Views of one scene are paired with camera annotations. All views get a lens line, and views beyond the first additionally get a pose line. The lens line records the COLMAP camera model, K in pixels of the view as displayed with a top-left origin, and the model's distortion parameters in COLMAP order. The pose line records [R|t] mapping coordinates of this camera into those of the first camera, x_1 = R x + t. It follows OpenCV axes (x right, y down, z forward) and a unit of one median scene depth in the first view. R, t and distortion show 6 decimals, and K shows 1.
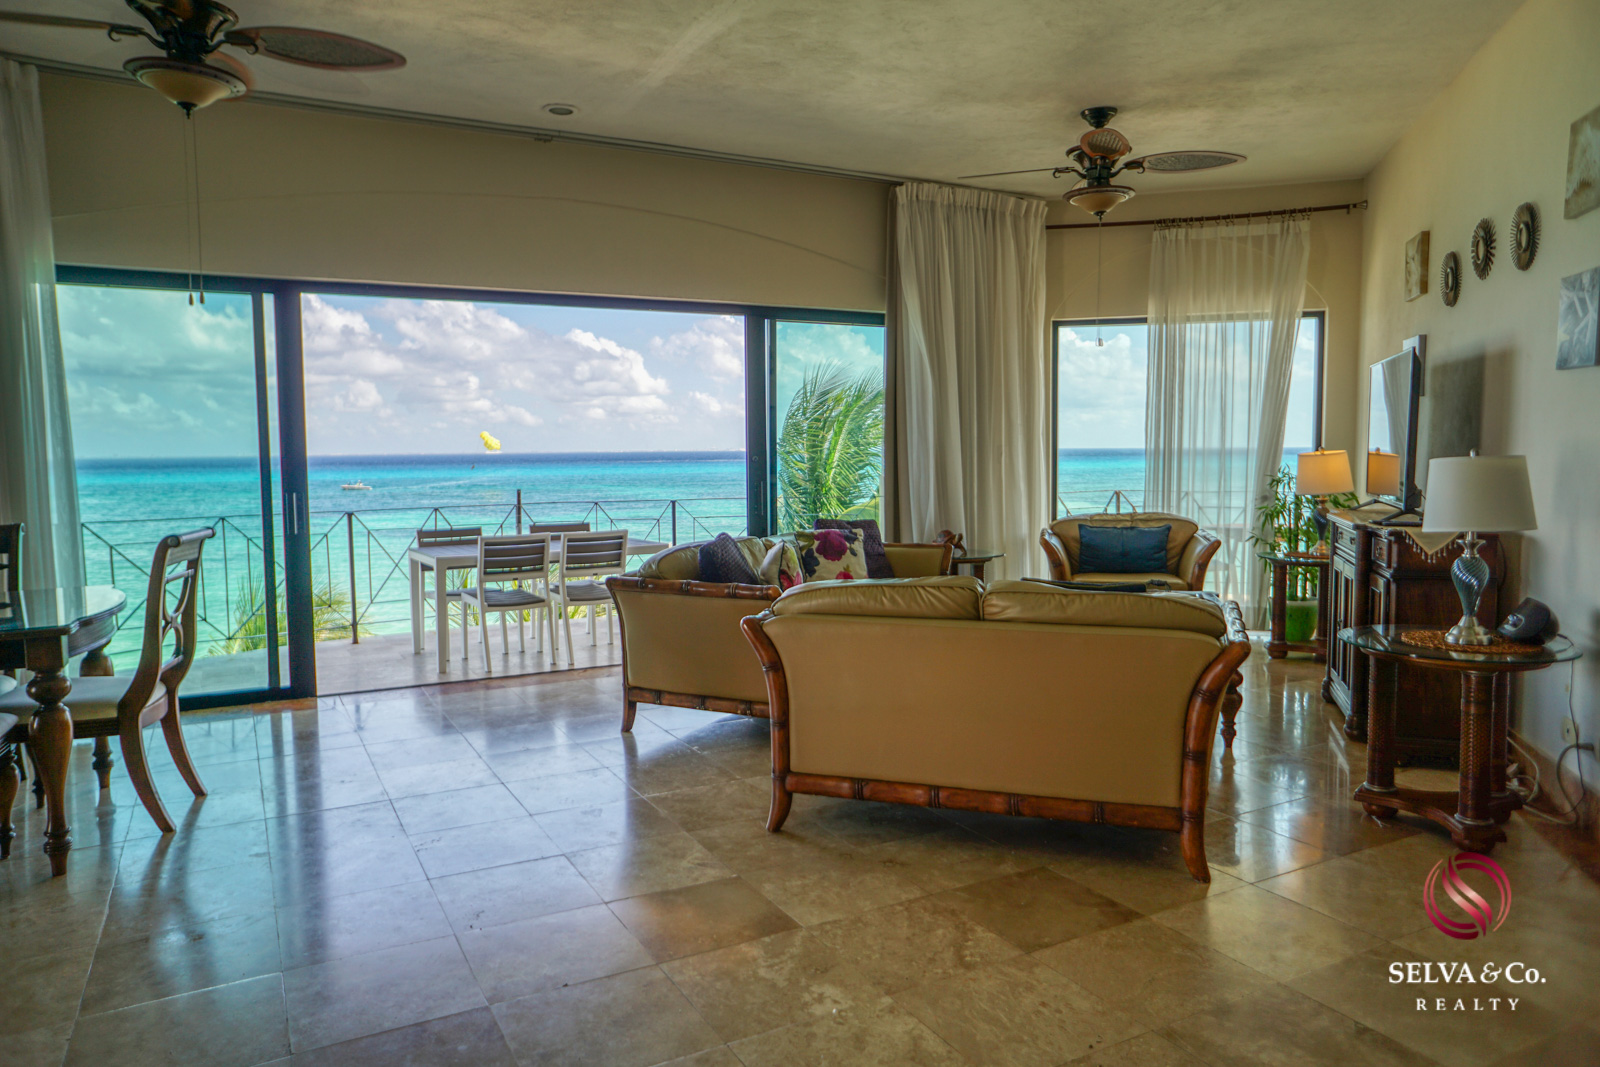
lens RADIAL K [[1087.1, 0, 829.2], [0, 1087.1, 533.4], [0, 0, 1]] dist [-0.012538, -0.003580]
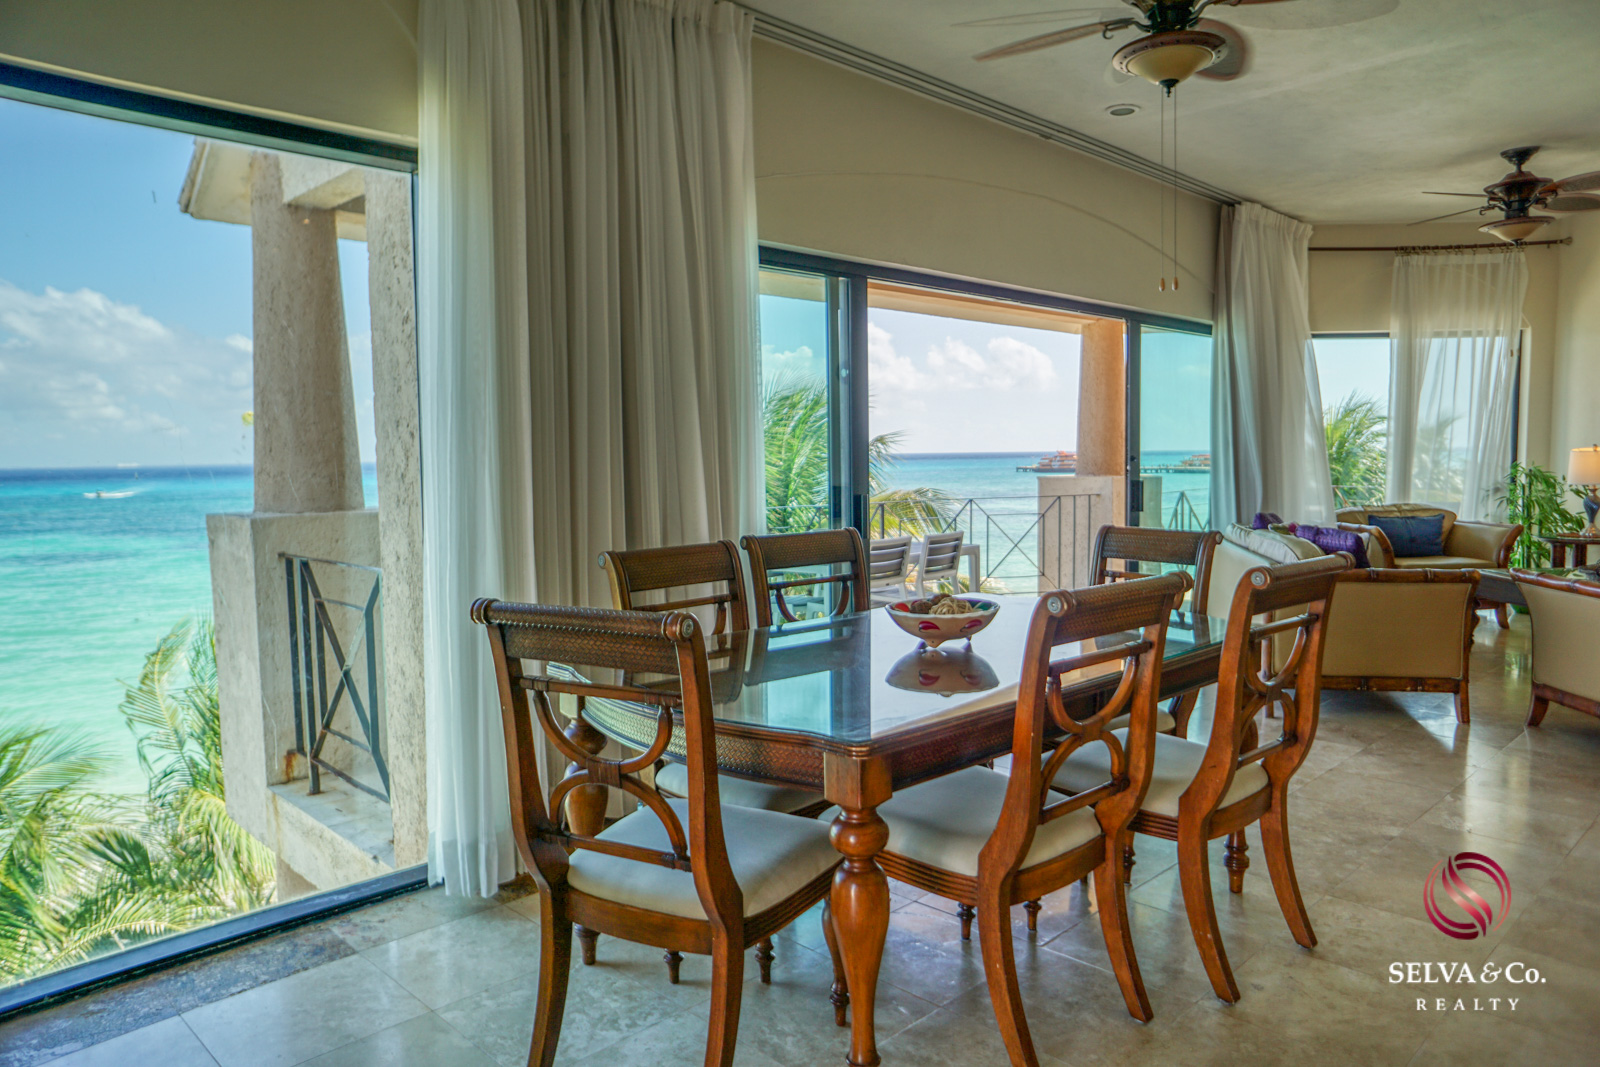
lens RADIAL K [[1082.0, 0, 799.7], [0, 1082.0, 530.7], [0, 0, 1]] dist [-0.006635, 0.031035]
pose [[0.963270, -0.019700, 0.267812, -0.663999], [0.023443, 0.999667, -0.010787, 0.006733], [-0.267510, 0.016669, 0.963411, 0.083312]]
